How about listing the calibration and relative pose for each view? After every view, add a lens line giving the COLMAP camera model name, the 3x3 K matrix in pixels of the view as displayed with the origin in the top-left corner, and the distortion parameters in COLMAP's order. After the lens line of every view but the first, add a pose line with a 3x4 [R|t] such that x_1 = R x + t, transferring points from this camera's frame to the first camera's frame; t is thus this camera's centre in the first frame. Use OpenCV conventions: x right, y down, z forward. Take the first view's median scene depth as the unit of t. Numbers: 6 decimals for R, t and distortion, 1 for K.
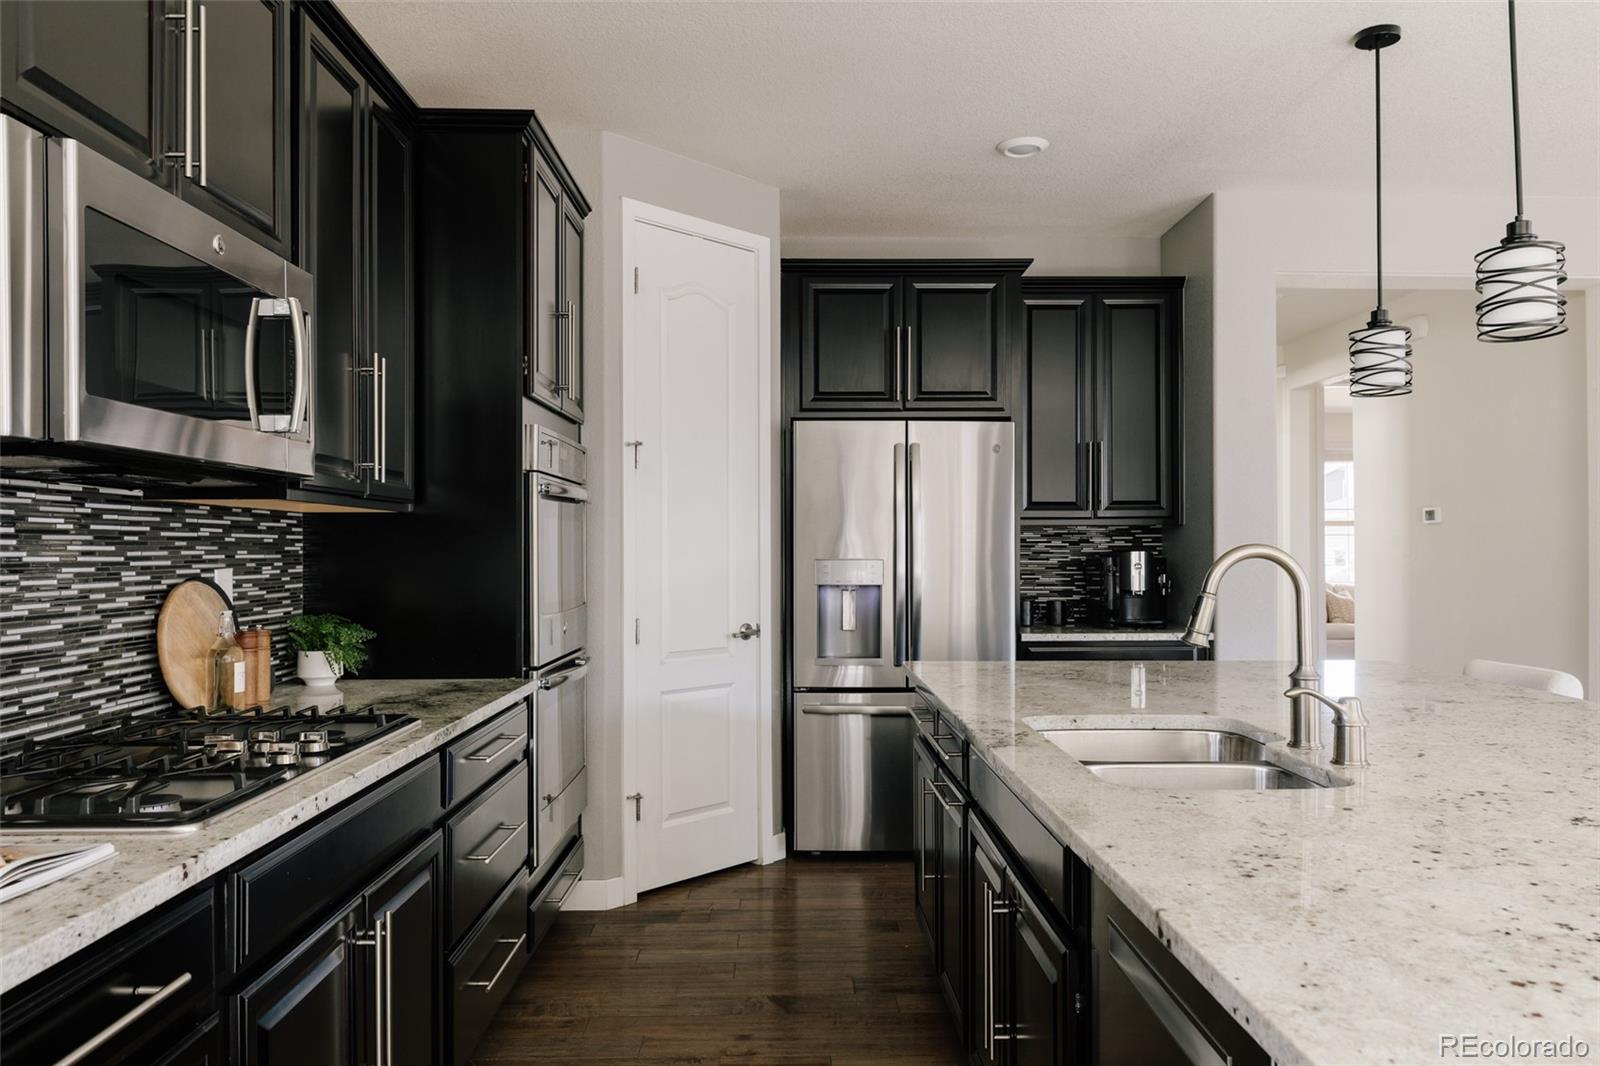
lens RADIAL K [[1120.2, 0, 801.4], [0, 1120.2, 535.1], [0, 0, 1]] dist [-0.002560, -0.000063]
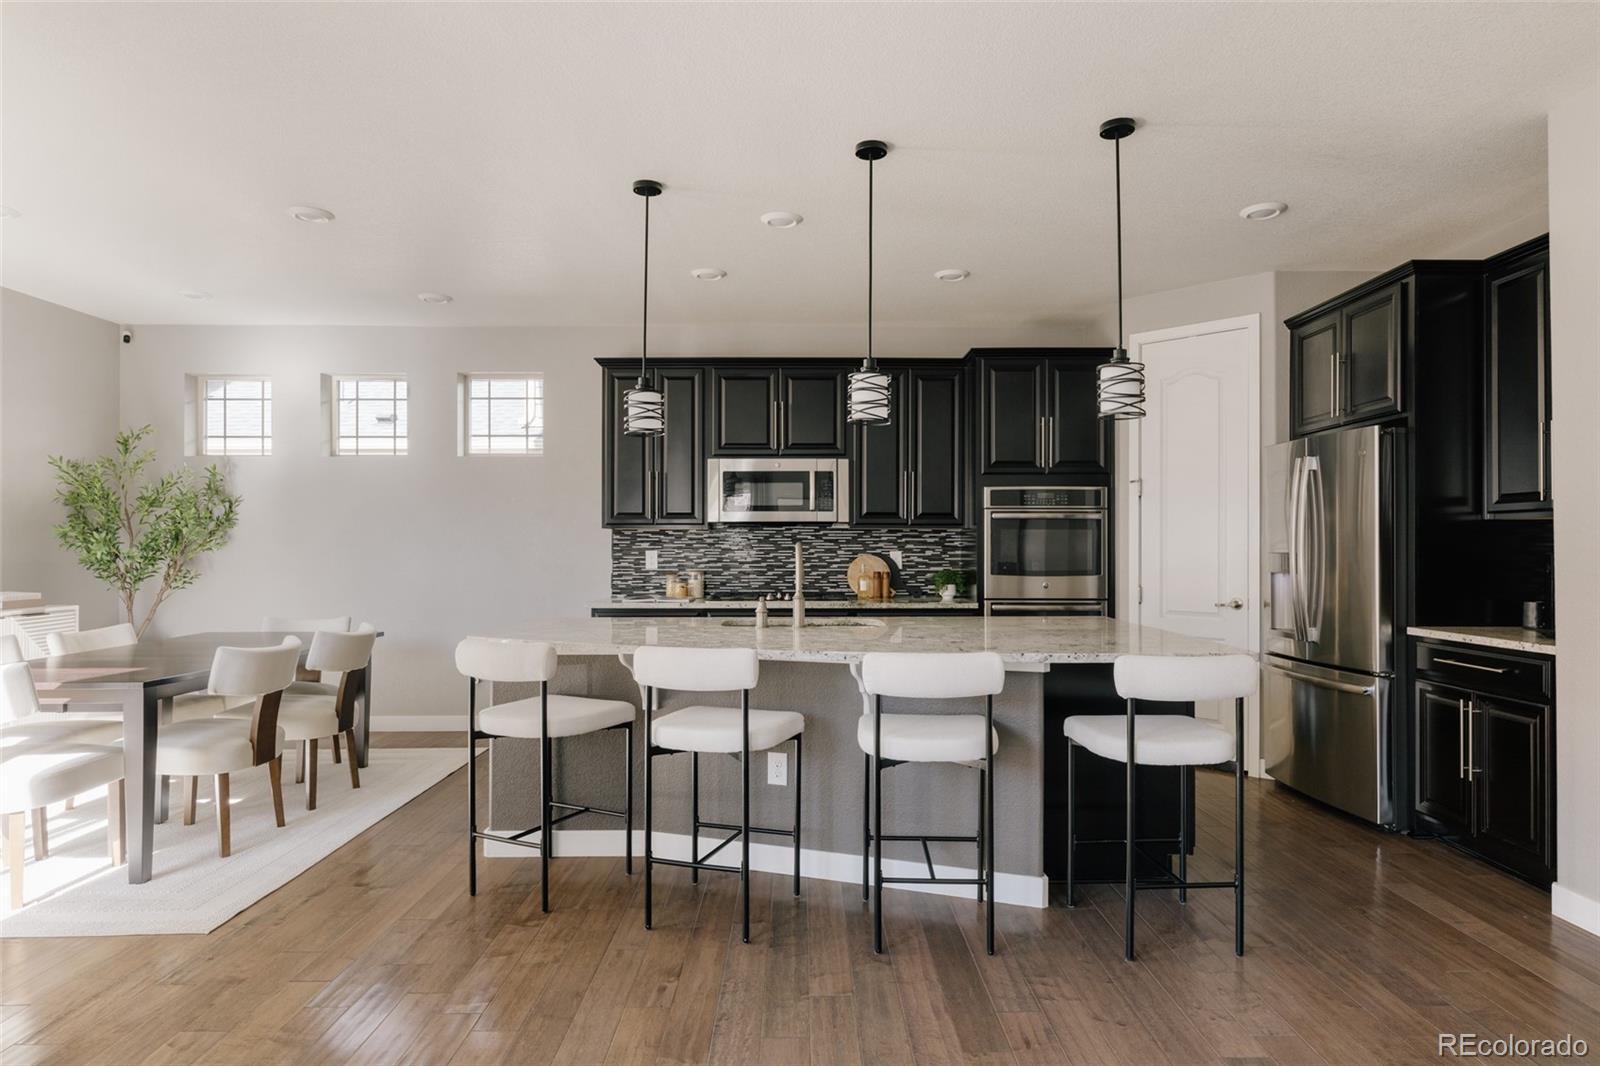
lens RADIAL K [[899.8, 0, 801.1], [0, 899.8, 539.0], [0, 0, 1]] dist [0.000685, 0.000076]
pose [[-0.013132, -0.002896, -0.999910, 1.916580], [0.011701, 0.999927, -0.003050, 0.003356], [0.999845, -0.011740, -0.013097, 0.838553]]
